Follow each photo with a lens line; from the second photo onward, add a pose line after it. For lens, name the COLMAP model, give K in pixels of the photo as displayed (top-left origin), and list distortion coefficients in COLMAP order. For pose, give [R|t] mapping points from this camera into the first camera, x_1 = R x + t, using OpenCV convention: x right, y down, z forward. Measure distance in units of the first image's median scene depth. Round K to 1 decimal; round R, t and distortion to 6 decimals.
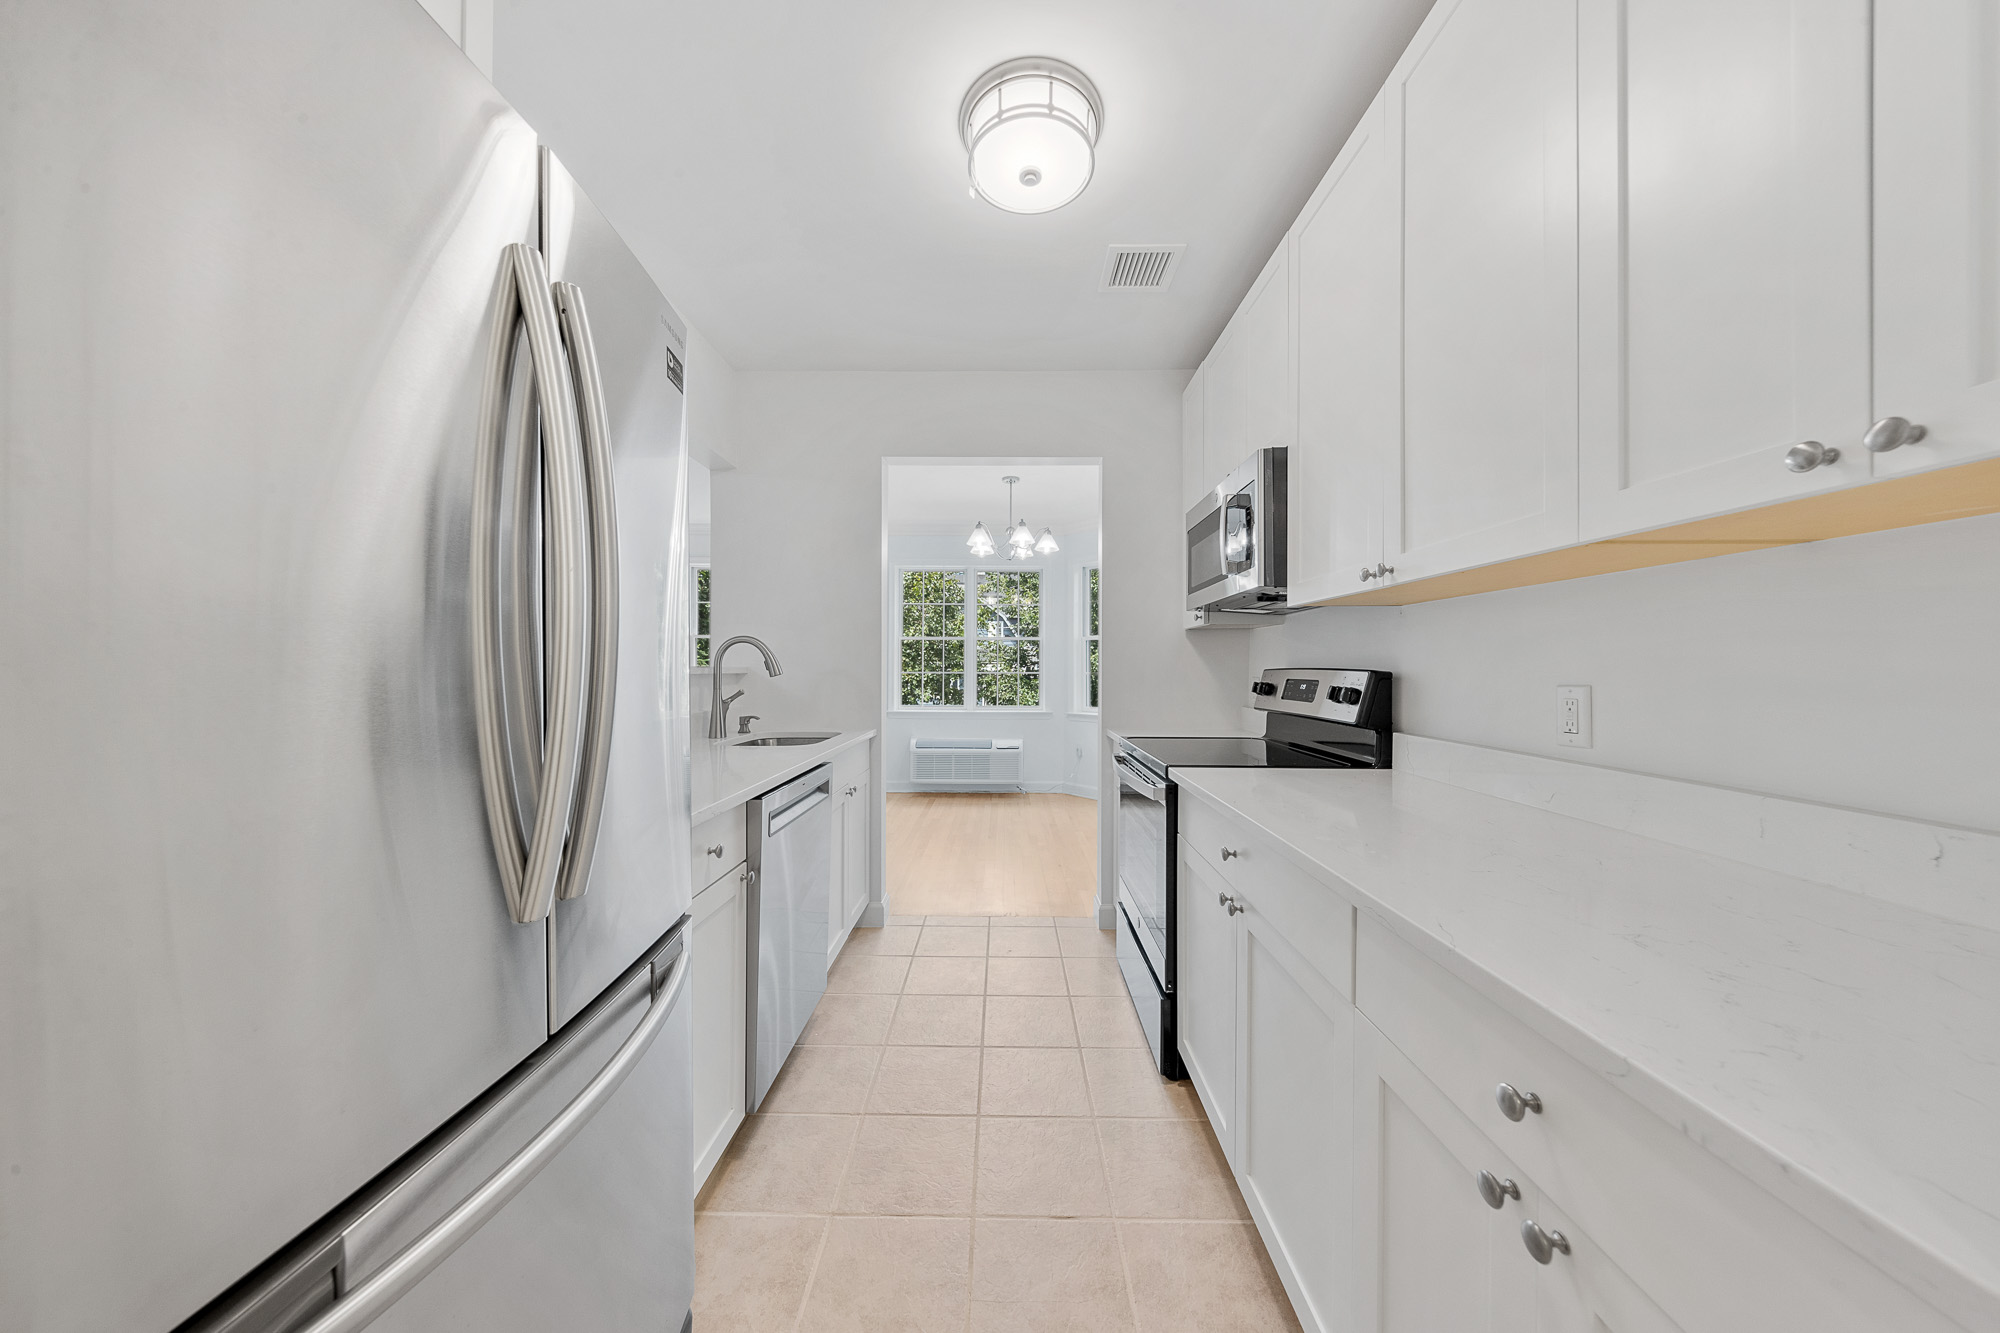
lens RADIAL K [[637.5, 0, 998.2], [0, 637.5, 670.5], [0, 0, 1]] dist [0.004748, -0.002097]
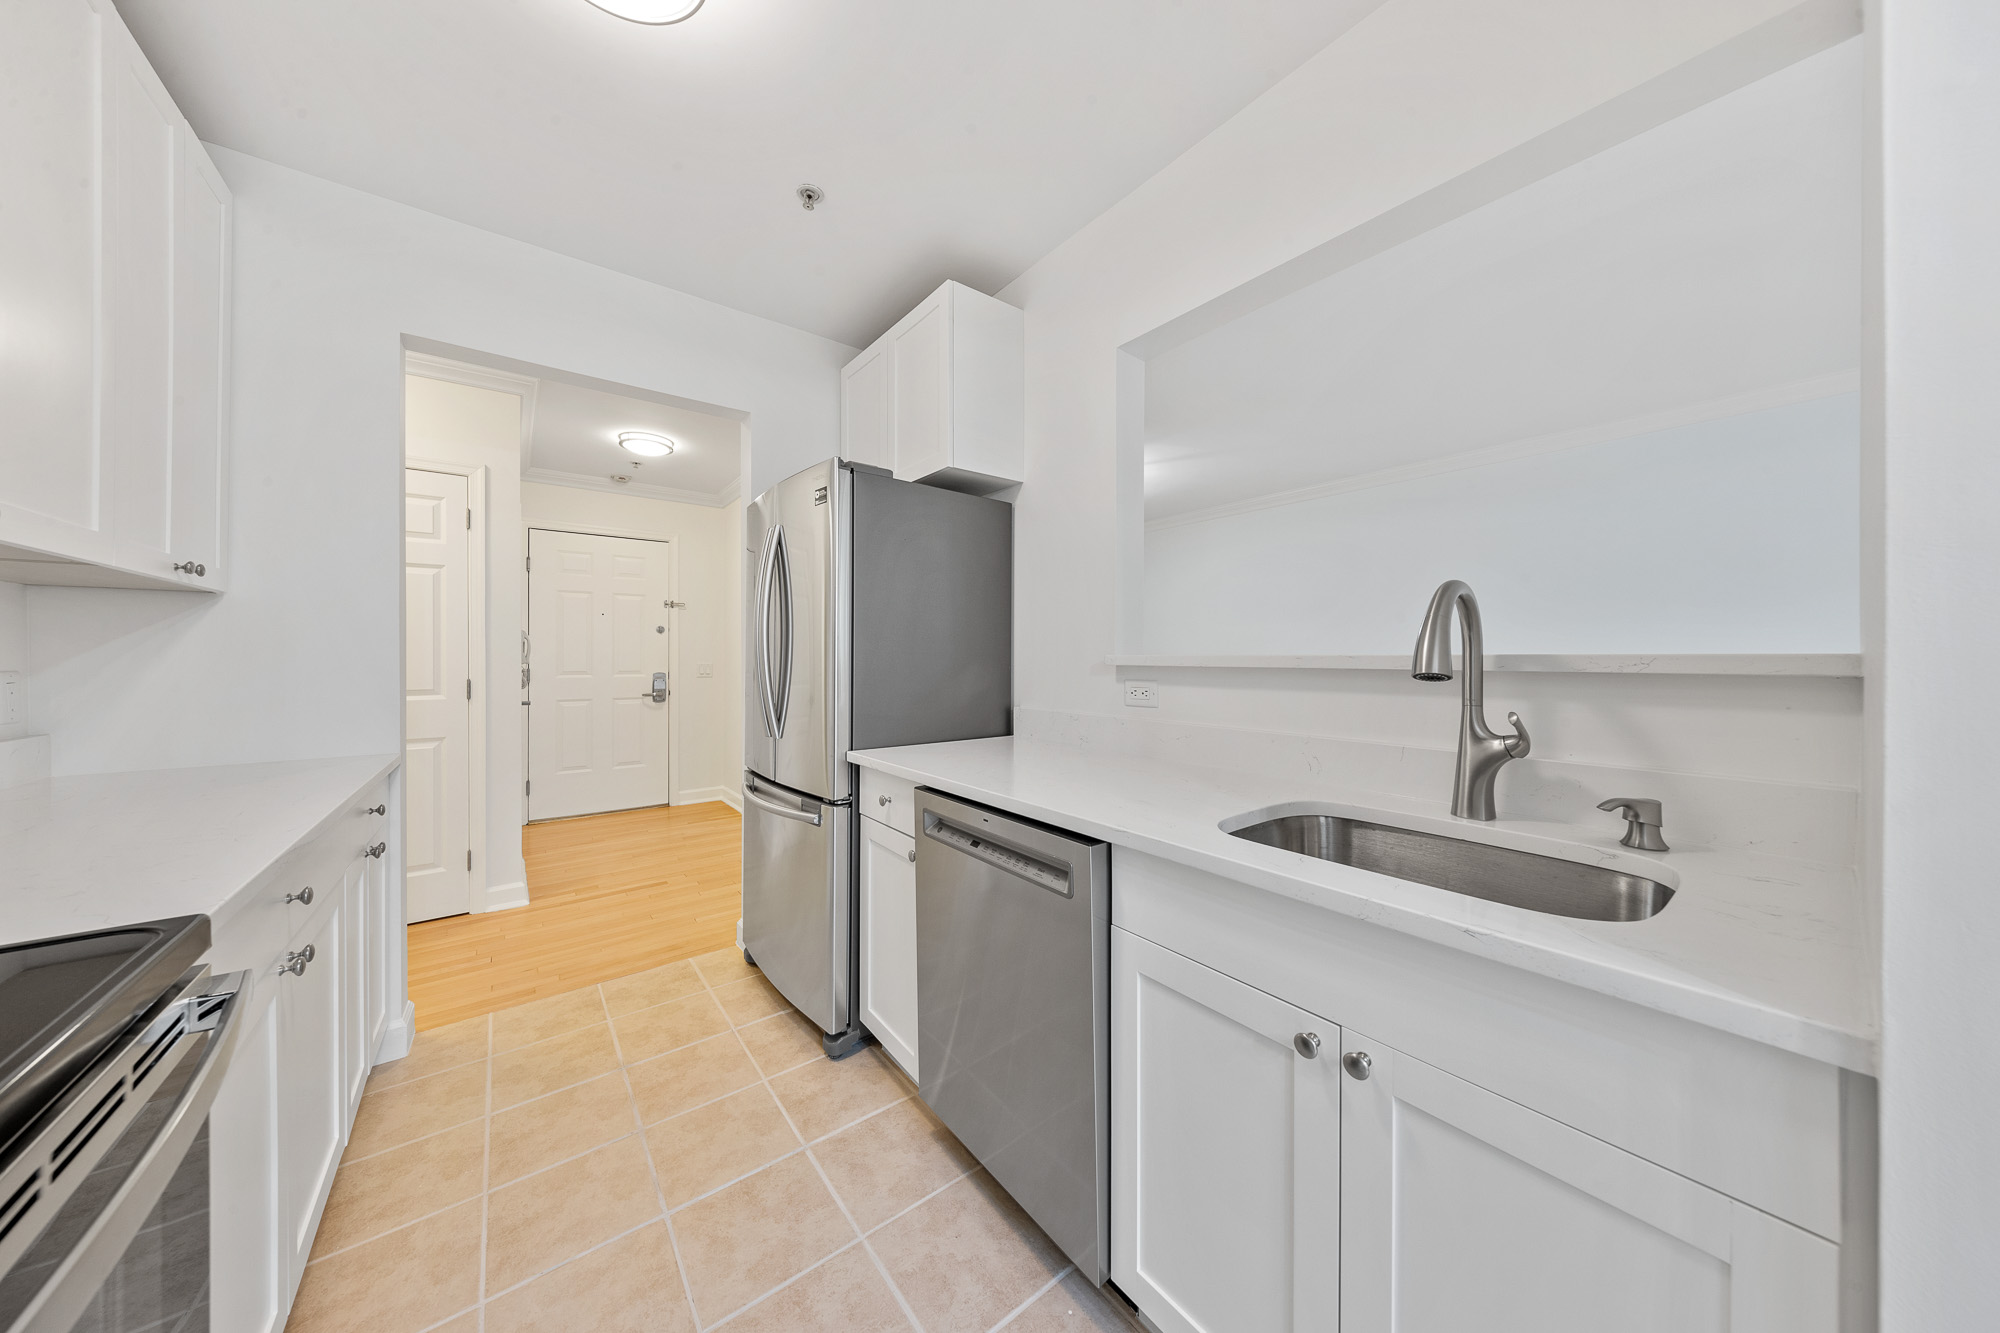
lens RADIAL K [[637.5, 0, 999.3], [0, 637.5, 655.6], [0, 0, 1]] dist [0.004748, -0.002097]
pose [[-0.787045, -0.005909, -0.616867, 0.095891], [-0.004948, 0.999982, -0.003266, -0.004371], [0.616876, 0.000482, -0.787060, 1.188616]]
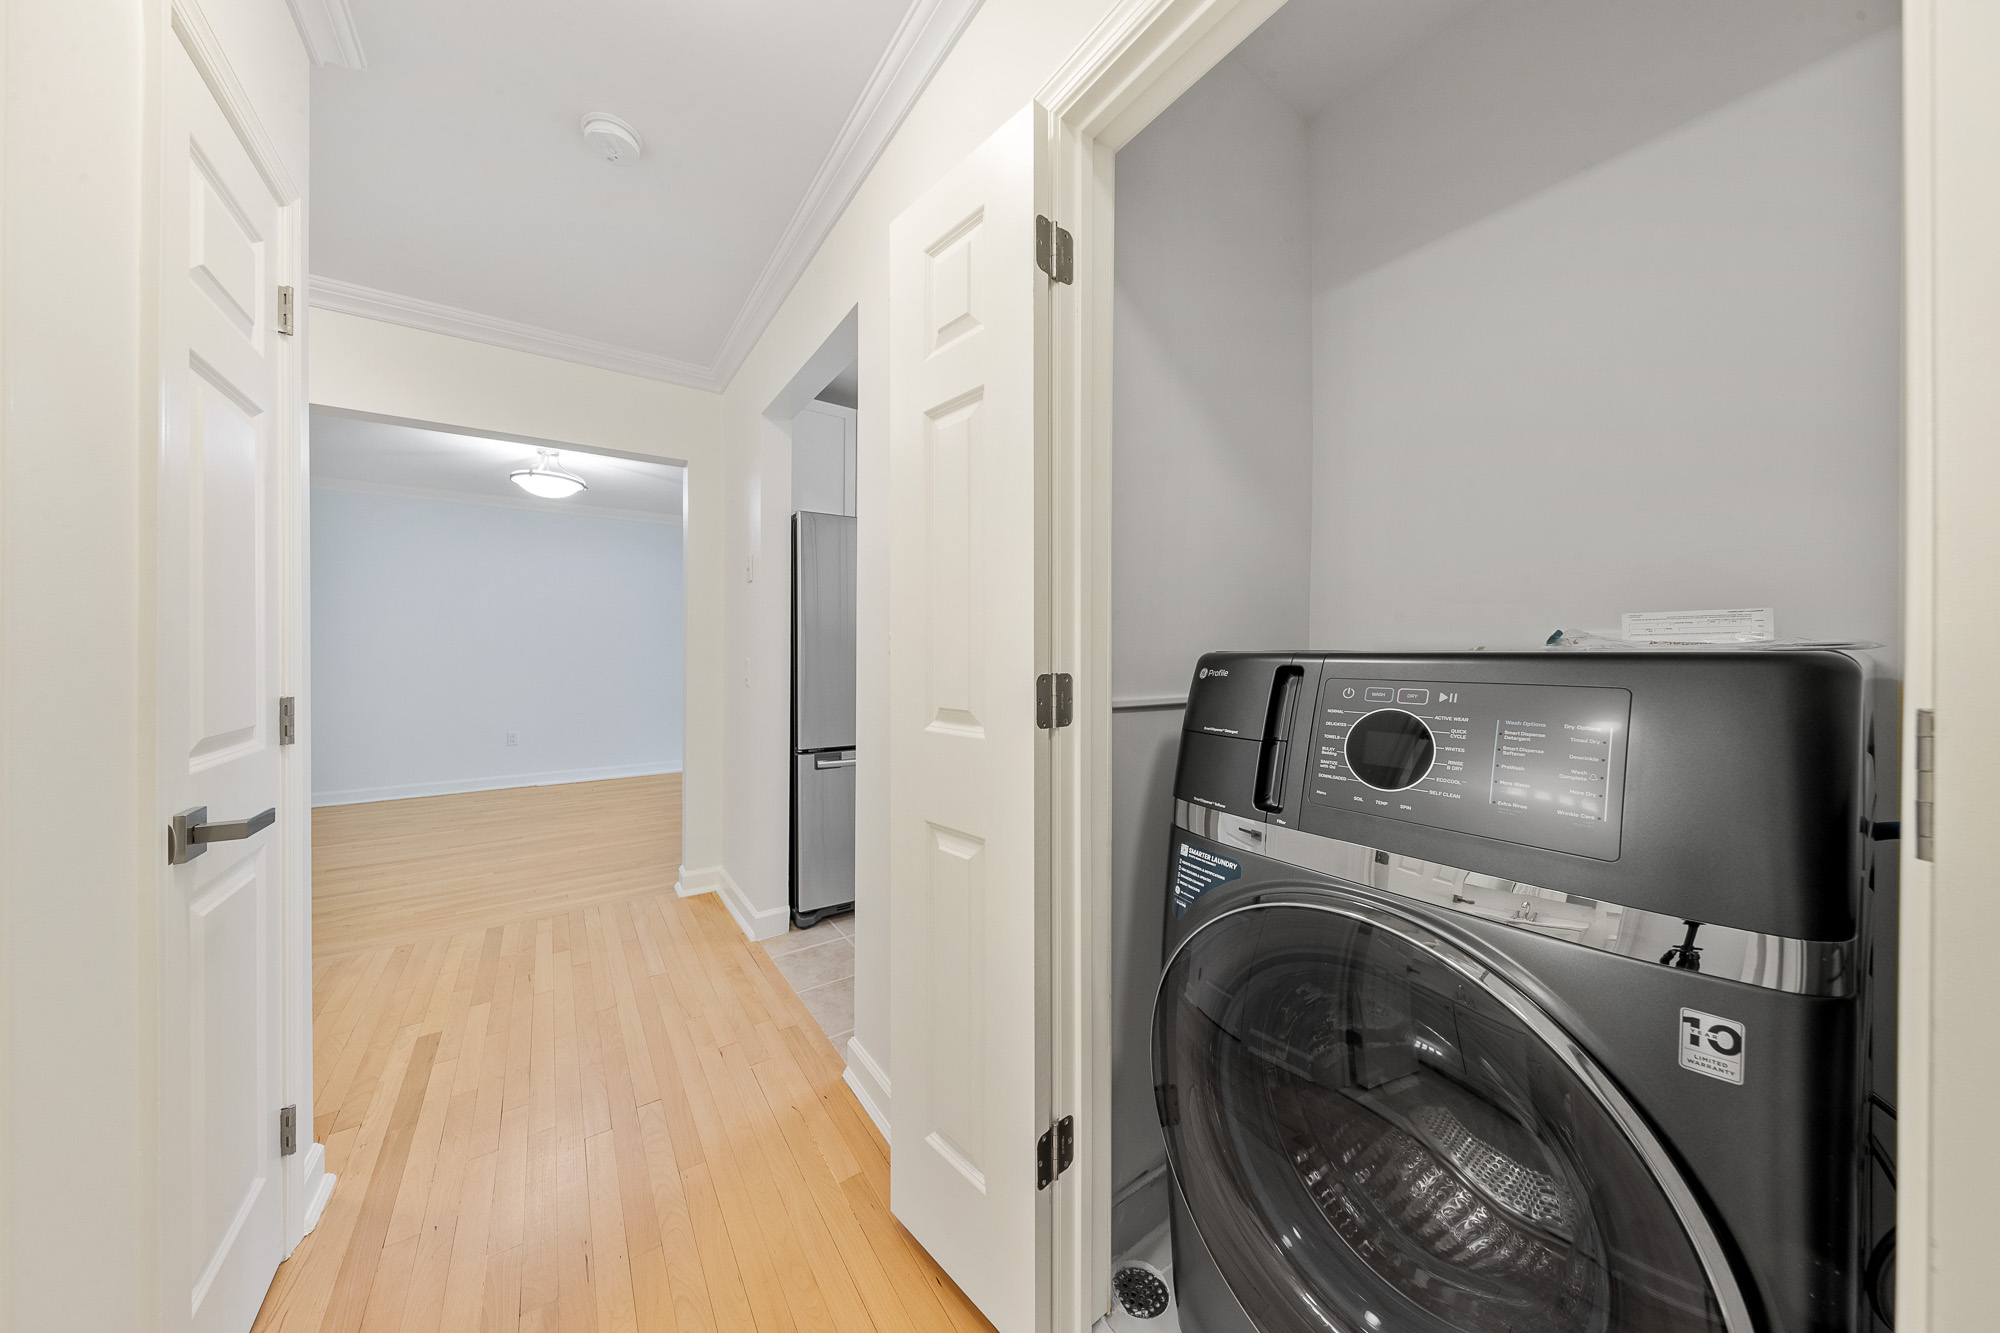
lens RADIAL K [[637.5, 0, 997.5], [0, 637.5, 656.5], [0, 0, 1]] dist [0.004748, -0.002097]
pose [[0.576608, -0.000280, -0.817021, 0.879568], [0.001268, 0.999999, 0.000552, 0.008441], [0.817020, -0.001354, 0.576608, -0.219109]]
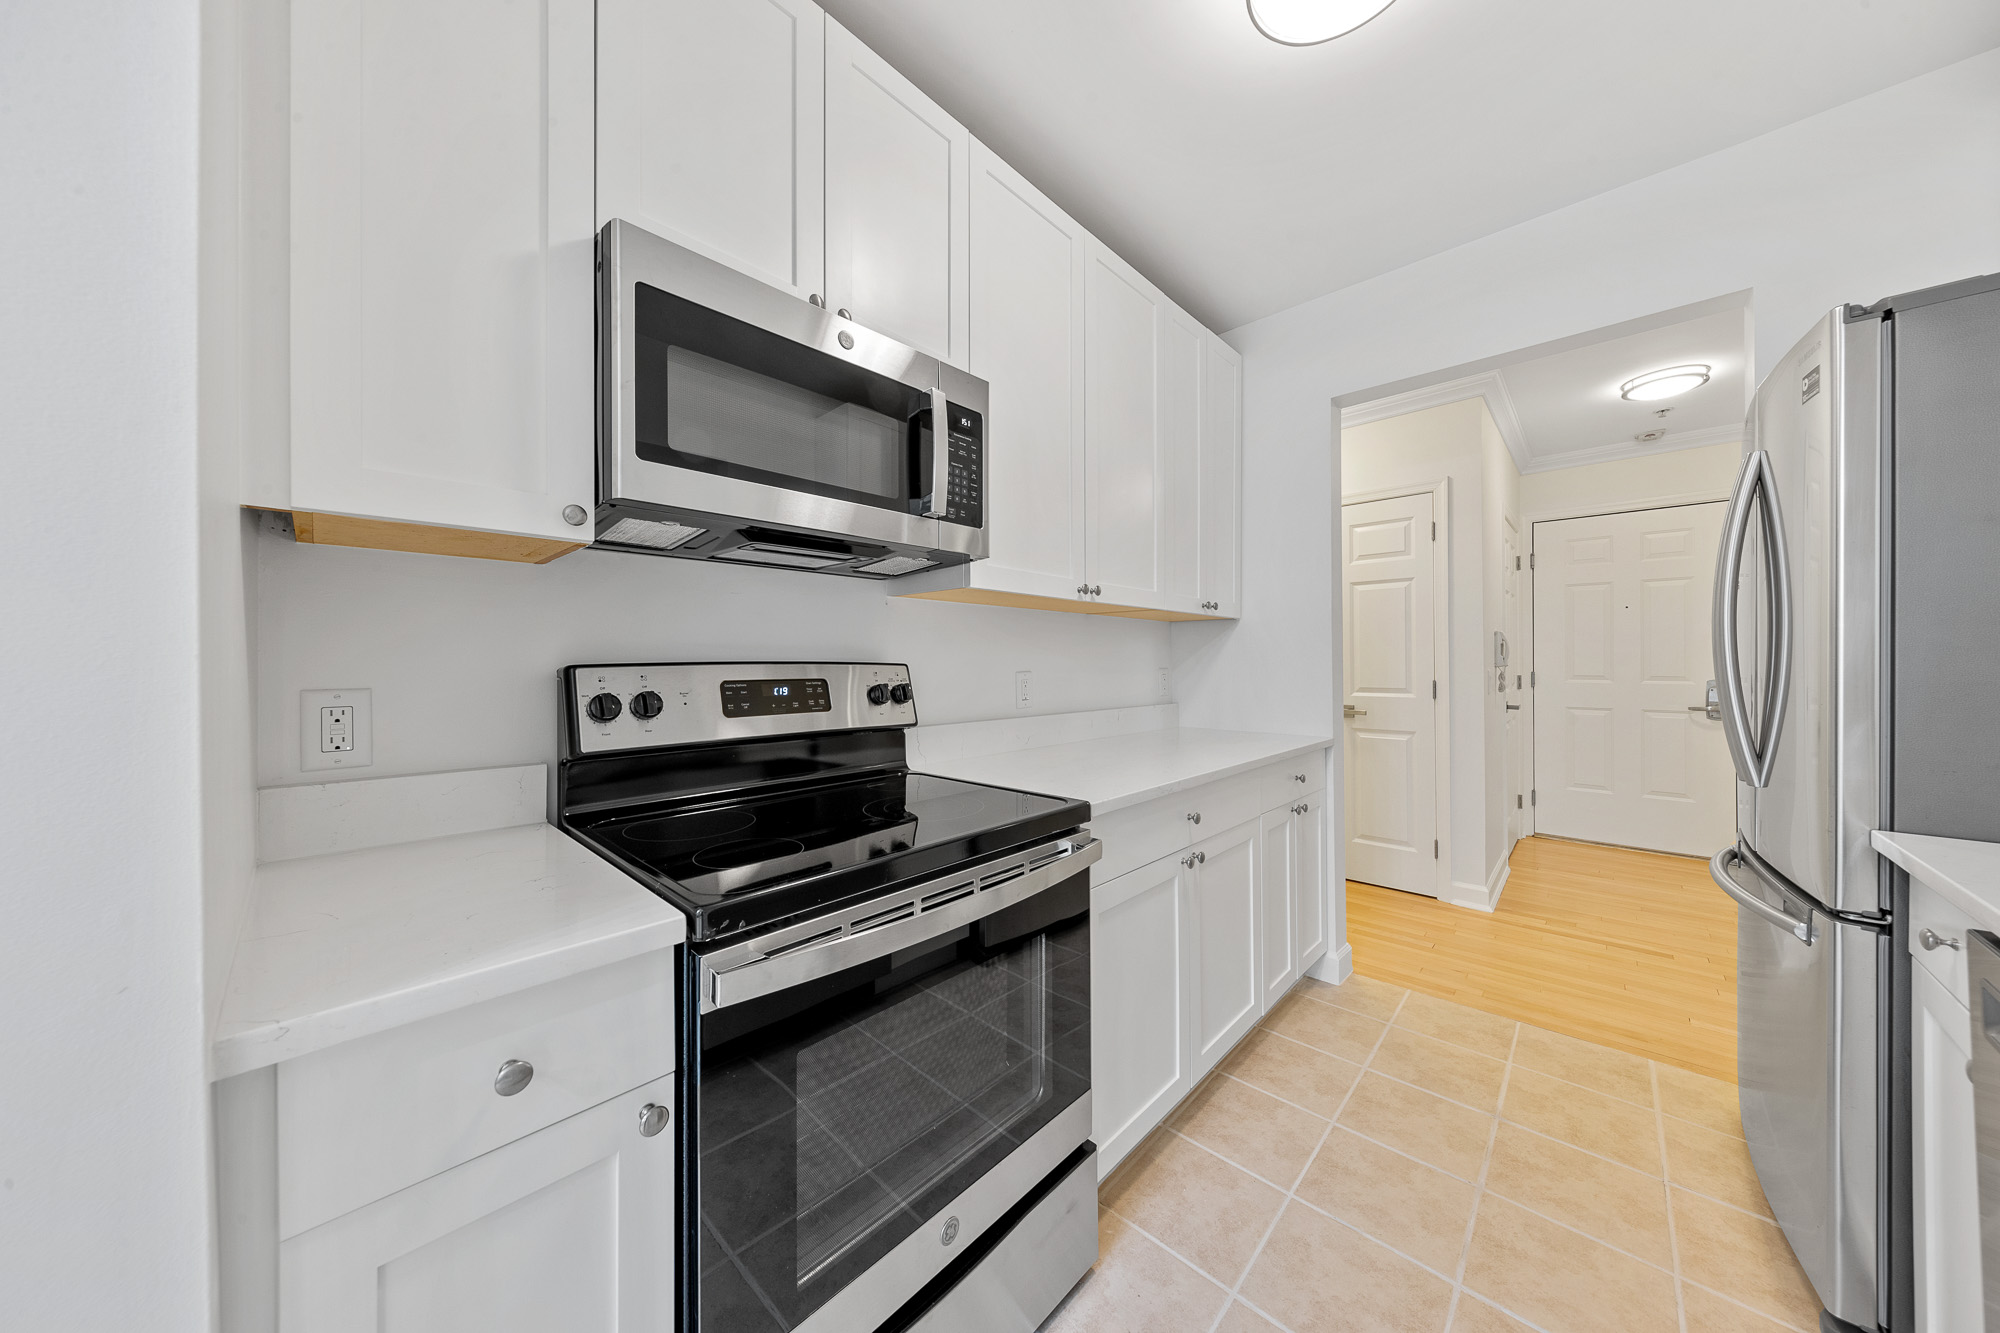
lens RADIAL K [[637.5, 0, 996.1], [0, 637.5, 658.8], [0, 0, 1]] dist [0.004748, -0.002097]
pose [[-0.730179, 0.000387, 0.683256, -0.099291], [0.001830, 0.999997, 0.001389, -0.005936], [-0.683253, 0.002265, -0.730178, 1.177261]]
